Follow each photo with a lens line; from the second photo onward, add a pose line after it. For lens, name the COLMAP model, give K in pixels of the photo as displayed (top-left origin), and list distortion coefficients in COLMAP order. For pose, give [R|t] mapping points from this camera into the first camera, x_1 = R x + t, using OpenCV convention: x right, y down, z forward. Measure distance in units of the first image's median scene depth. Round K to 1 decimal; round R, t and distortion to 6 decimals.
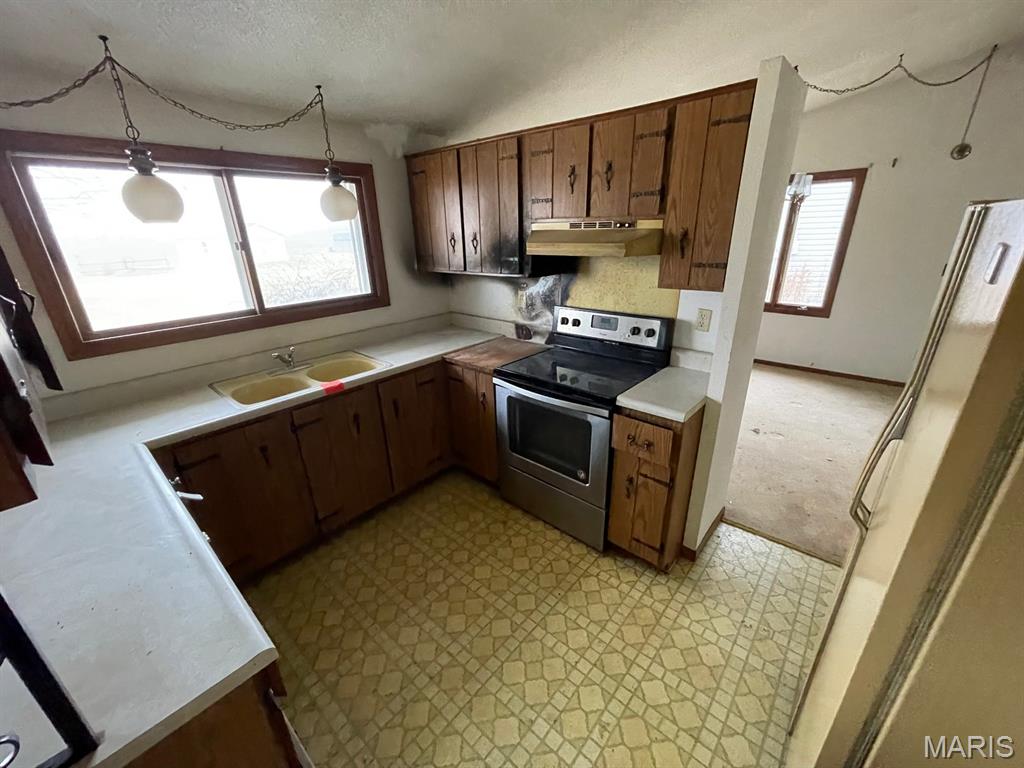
lens RADIAL K [[411.3, 0, 512.7], [0, 411.3, 388.3], [0, 0, 1]] dist [-0.003070, 0.000550]
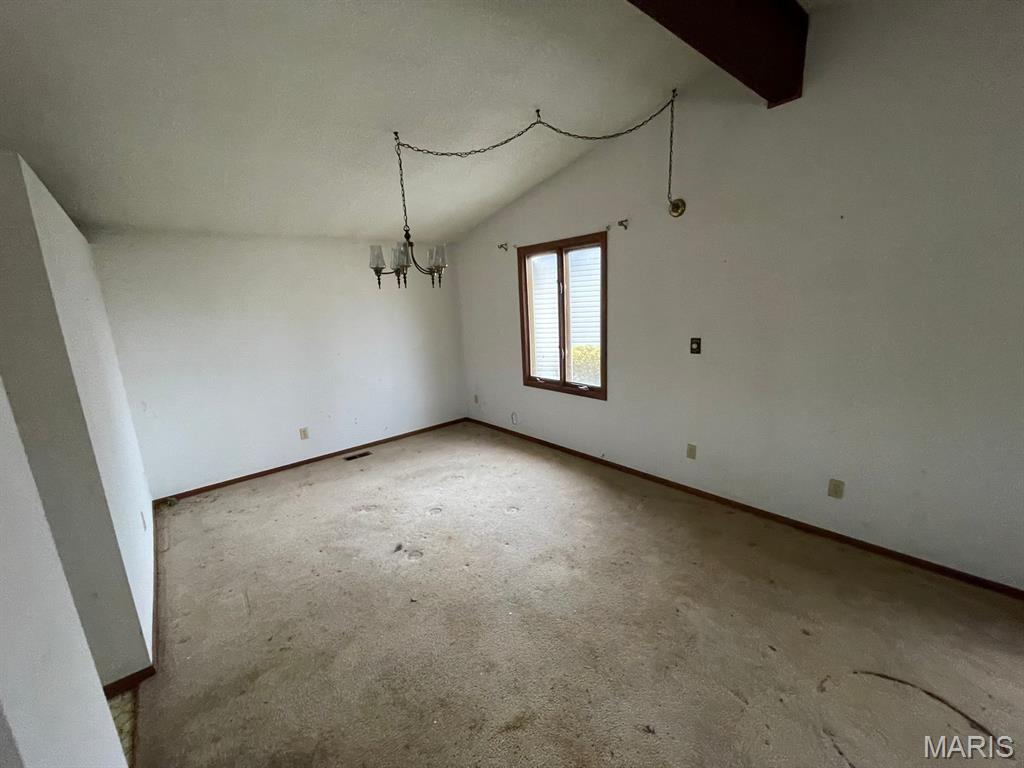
lens RADIAL K [[411.3, 0, 510.7], [0, 411.3, 387.5], [0, 0, 1]] dist [-0.003070, 0.000550]
pose [[0.990312, 0.006096, -0.138727, 1.393820], [-0.027589, 0.987757, -0.153543, -0.129793], [0.136092, 0.155883, 0.978356, 0.313859]]
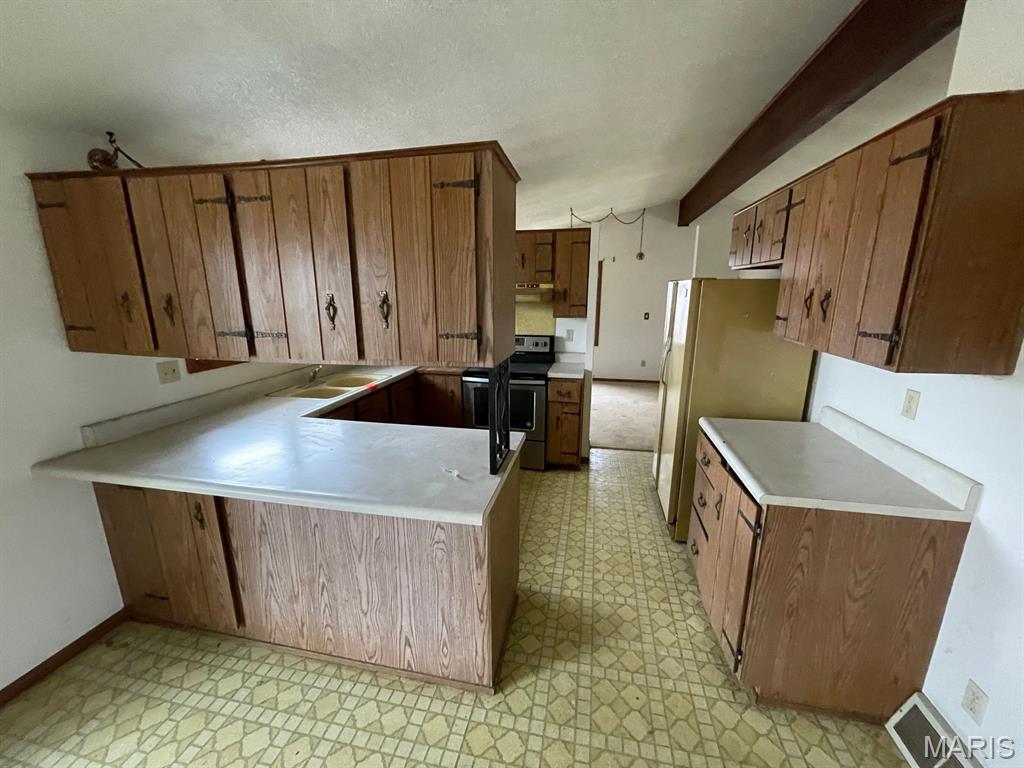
lens RADIAL K [[411.3, 0, 510.6], [0, 411.3, 391.1], [0, 0, 1]] dist [-0.003070, 0.000550]
pose [[0.868530, -0.091745, 0.487072, -0.688080], [0.158414, 0.982557, -0.097403, 0.217008], [-0.469639, 0.161757, 0.867913, -0.455557]]
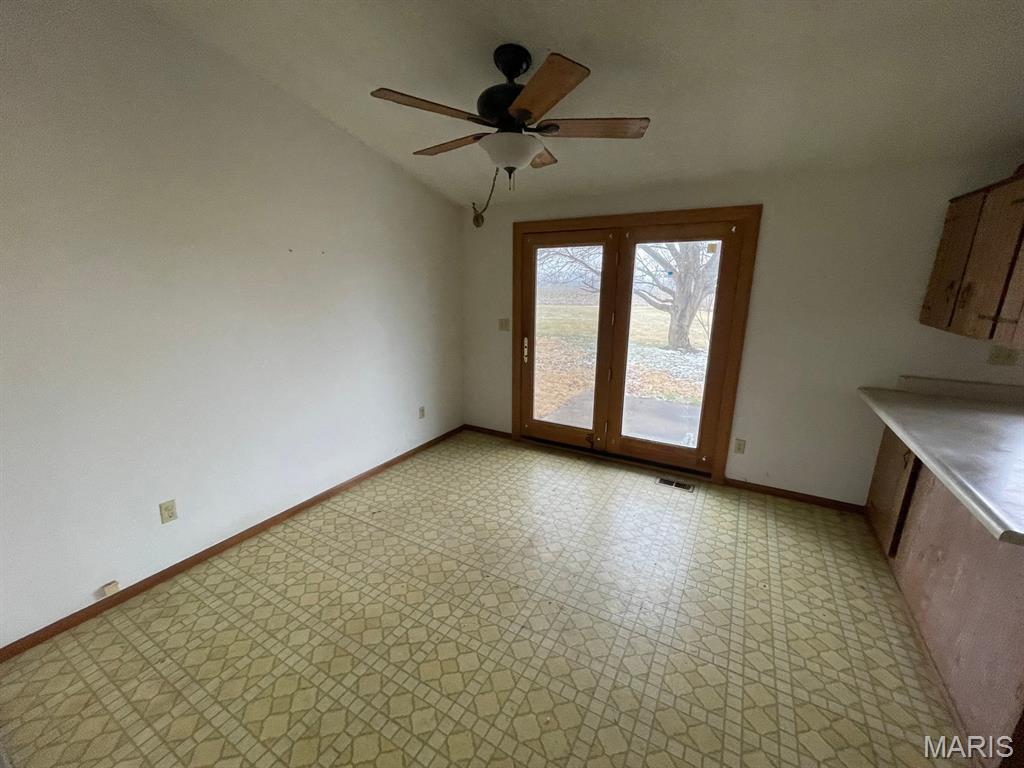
lens RADIAL K [[411.3, 0, 512.6], [0, 411.3, 389.6], [0, 0, 1]] dist [-0.003070, 0.000550]
pose [[0.202188, 0.274960, -0.939956, -0.139951], [-0.367668, 0.910886, 0.187369, 0.296951], [0.907711, 0.307708, 0.285264, -0.670955]]
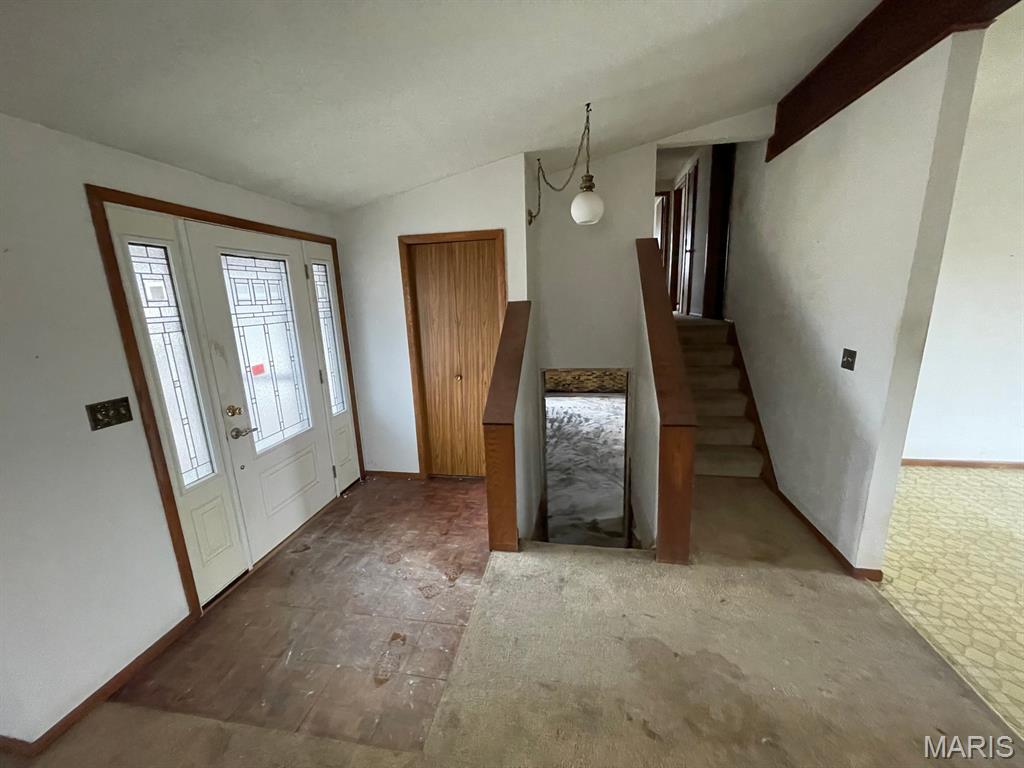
lens RADIAL K [[411.3, 0, 510.3], [0, 411.3, 387.2], [0, 0, 1]] dist [-0.003070, 0.000550]
pose [[-0.855842, 0.167364, -0.489411, 0.809569], [-0.132956, 0.843224, 0.520860, 0.258784], [0.499857, 0.510844, -0.699415, -0.671501]]
